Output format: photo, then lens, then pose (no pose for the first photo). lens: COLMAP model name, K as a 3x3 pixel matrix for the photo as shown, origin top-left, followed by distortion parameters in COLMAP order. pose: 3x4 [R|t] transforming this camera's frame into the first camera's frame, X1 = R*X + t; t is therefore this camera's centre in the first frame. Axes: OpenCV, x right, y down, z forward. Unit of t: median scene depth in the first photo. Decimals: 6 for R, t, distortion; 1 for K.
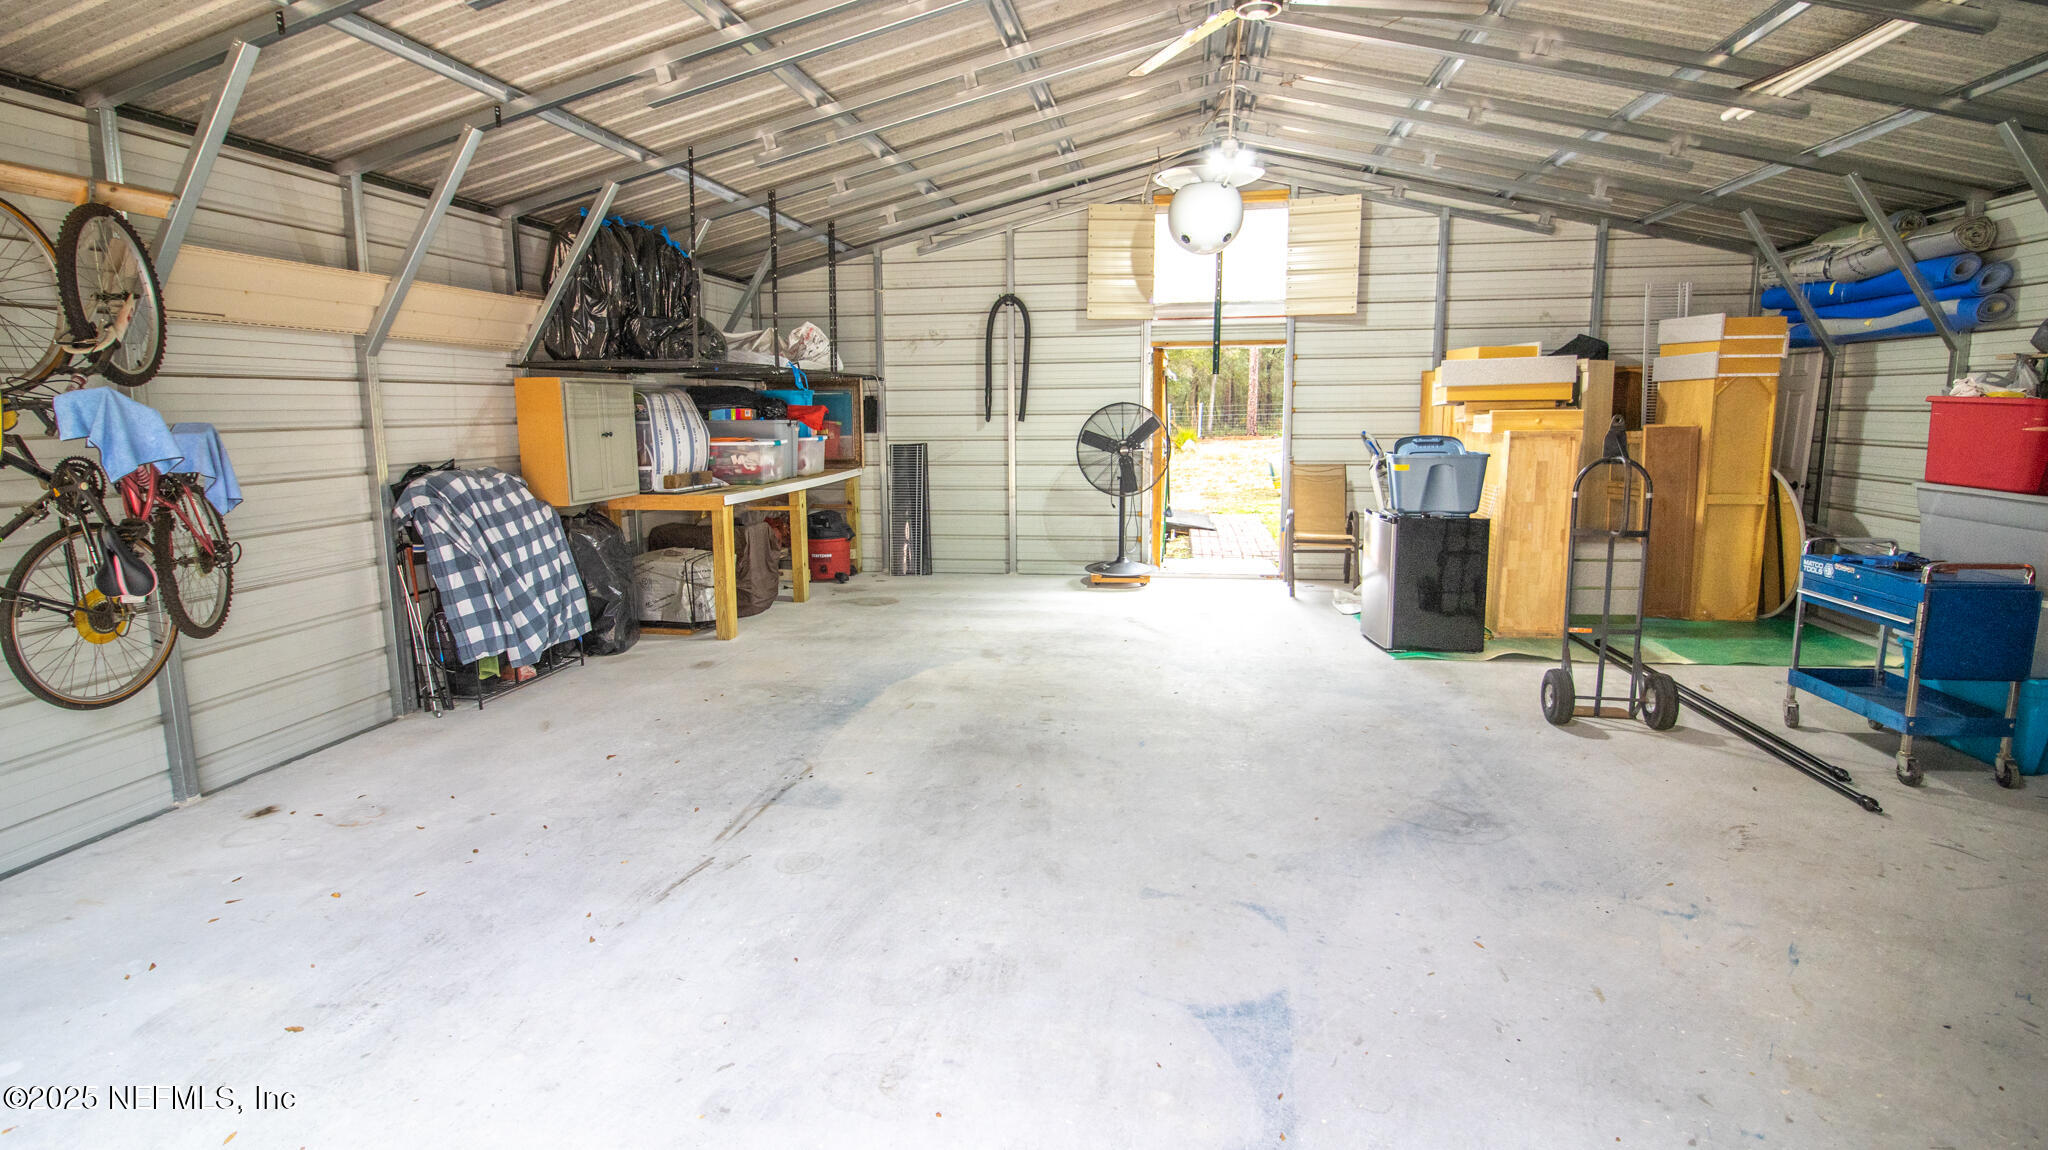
lens RADIAL K [[973.4, 0, 1026.8], [0, 973.4, 558.7], [0, 0, 1]] dist [-0.007228, -0.010397]
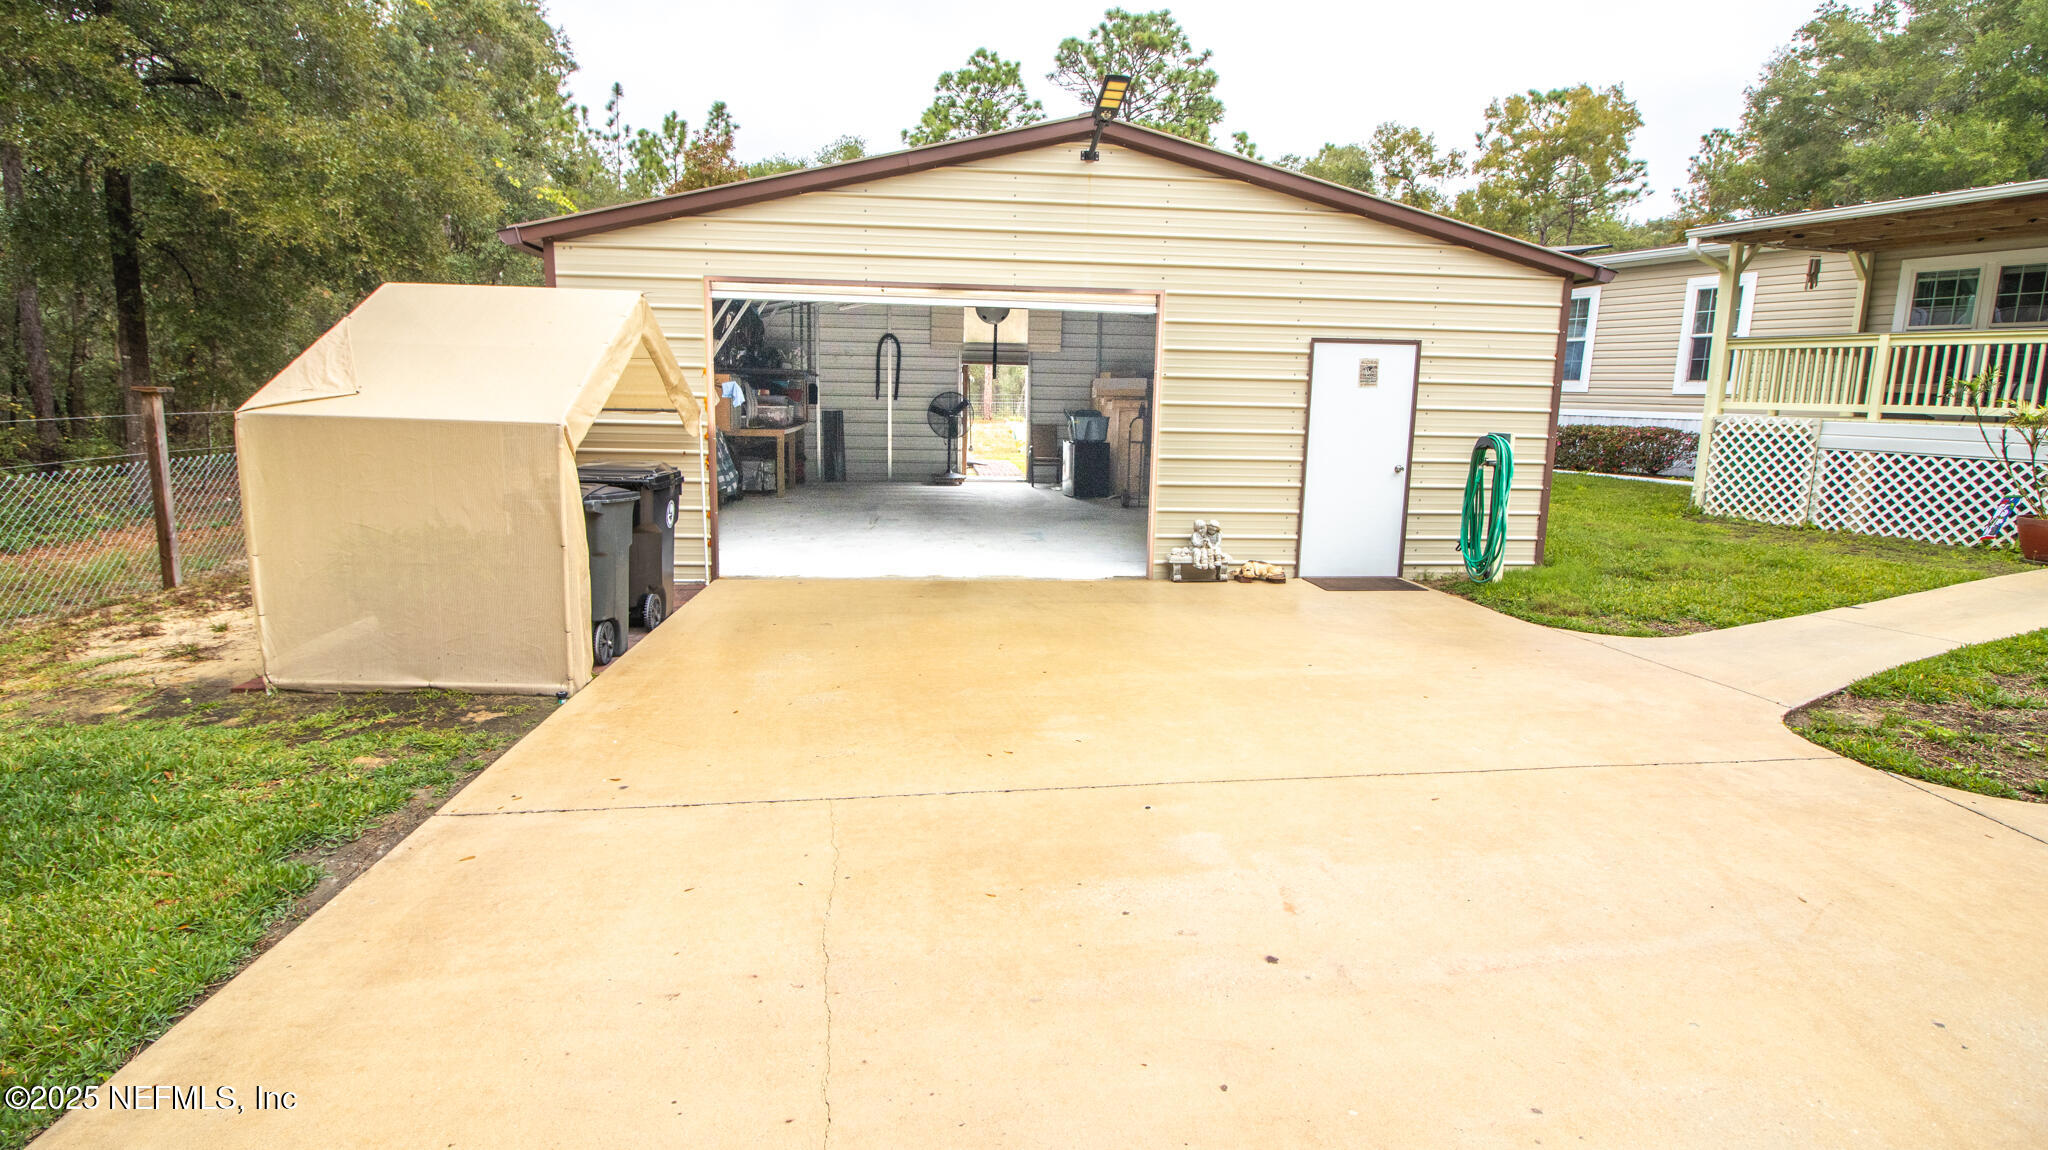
lens RADIAL K [[973.4, 0, 1025.6], [0, 973.4, 563.6], [0, 0, 1]] dist [-0.007228, -0.010397]
pose [[0.961121, -0.016787, 0.275618, -0.441154], [0.013165, 0.999801, 0.014987, 0.235956], [-0.275814, -0.010776, 0.961151, -1.387502]]
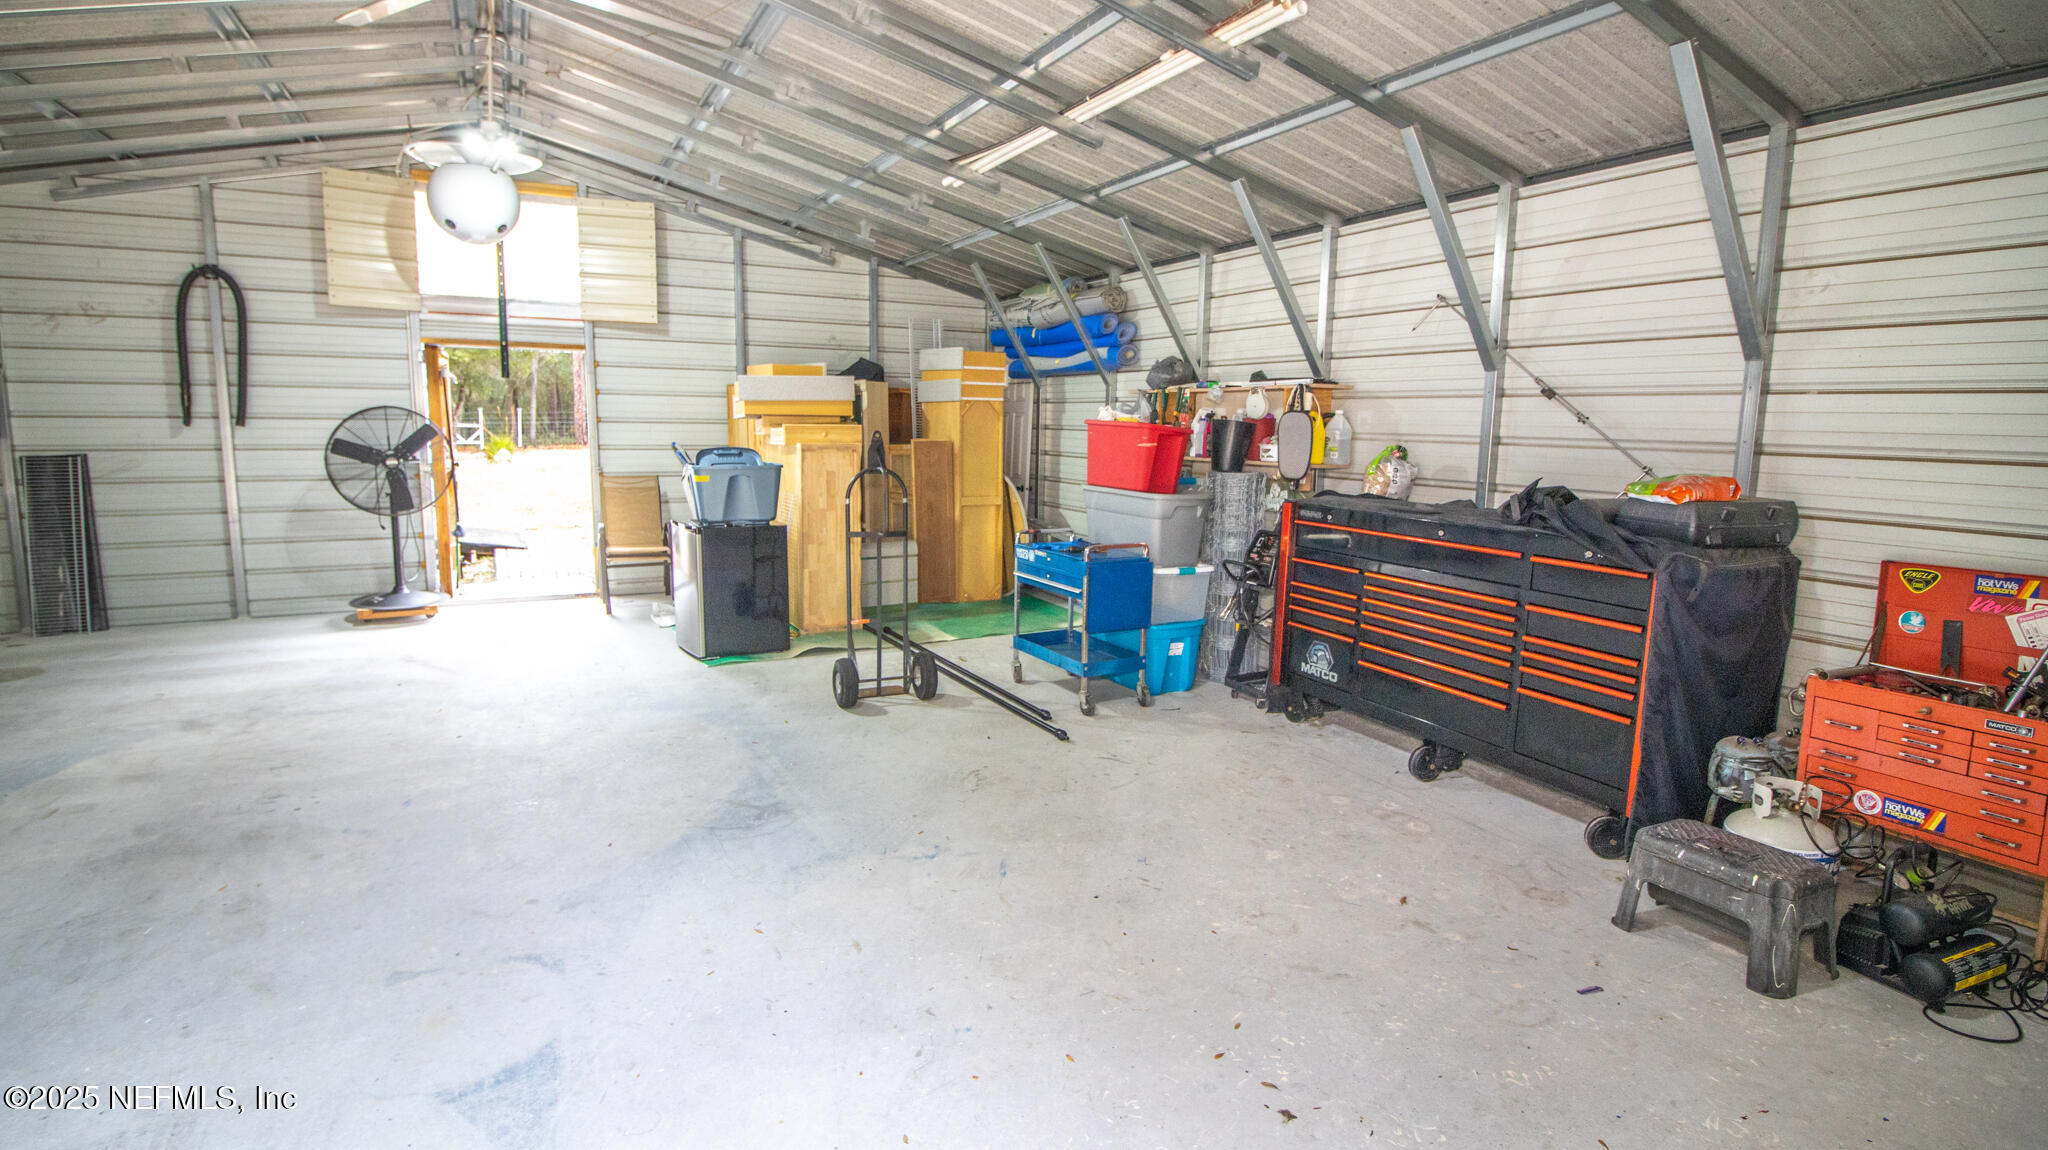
lens RADIAL K [[973.4, 0, 1023.0], [0, 973.4, 562.2], [0, 0, 1]] dist [-0.007228, -0.010397]
pose [[0.800481, -0.062873, 0.596052, 0.044402], [0.066747, 0.997648, 0.015596, 0.000173], [-0.595631, 0.027301, 0.802794, -0.015029]]
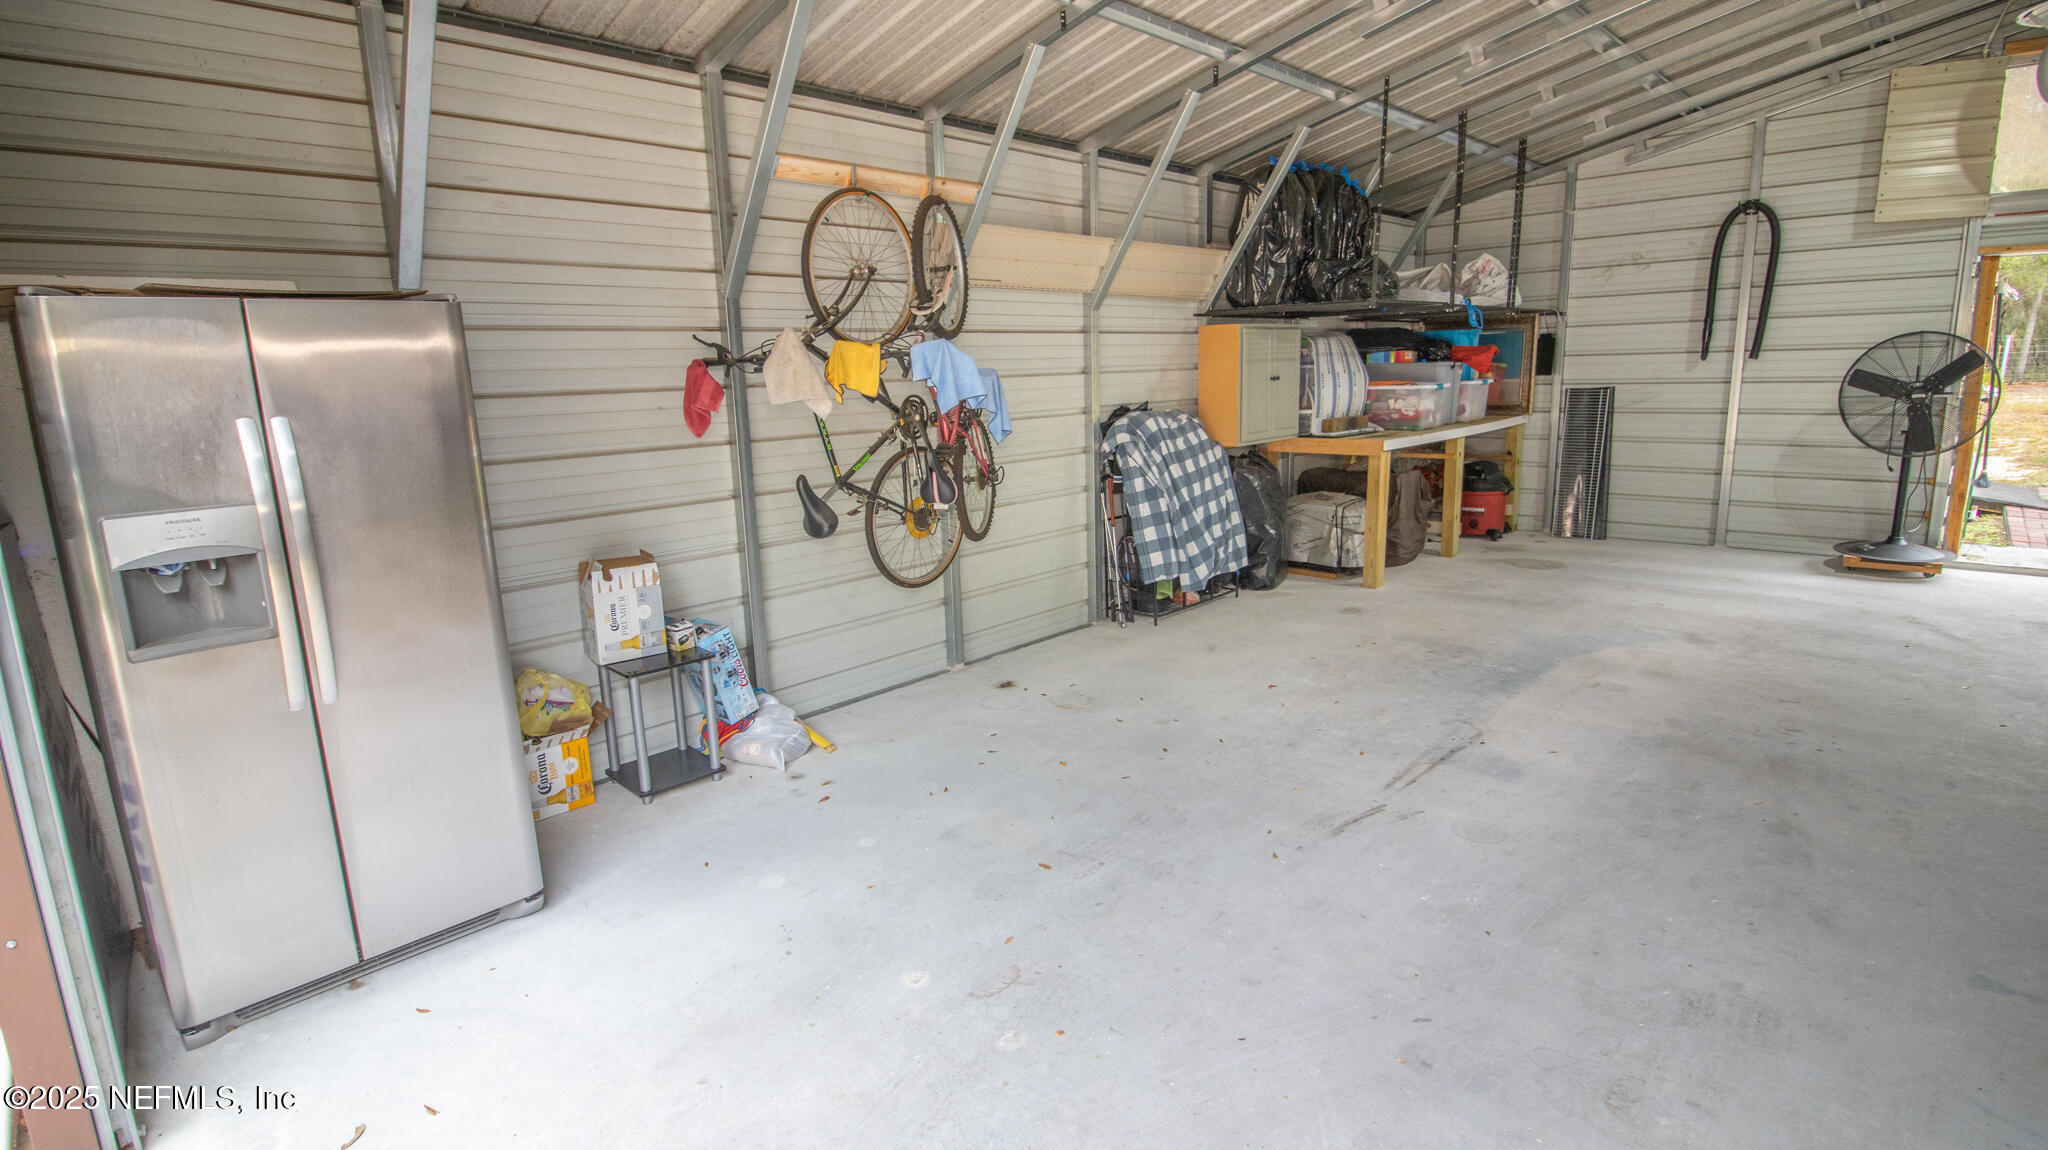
lens RADIAL K [[973.4, 0, 1022.8], [0, 973.4, 557.2], [0, 0, 1]] dist [-0.007228, -0.010397]
pose [[0.819847, 0.091111, -0.565287, -0.052513], [-0.062637, 0.995605, 0.069625, 0.006846], [0.569146, -0.021674, 0.821951, -0.008357]]
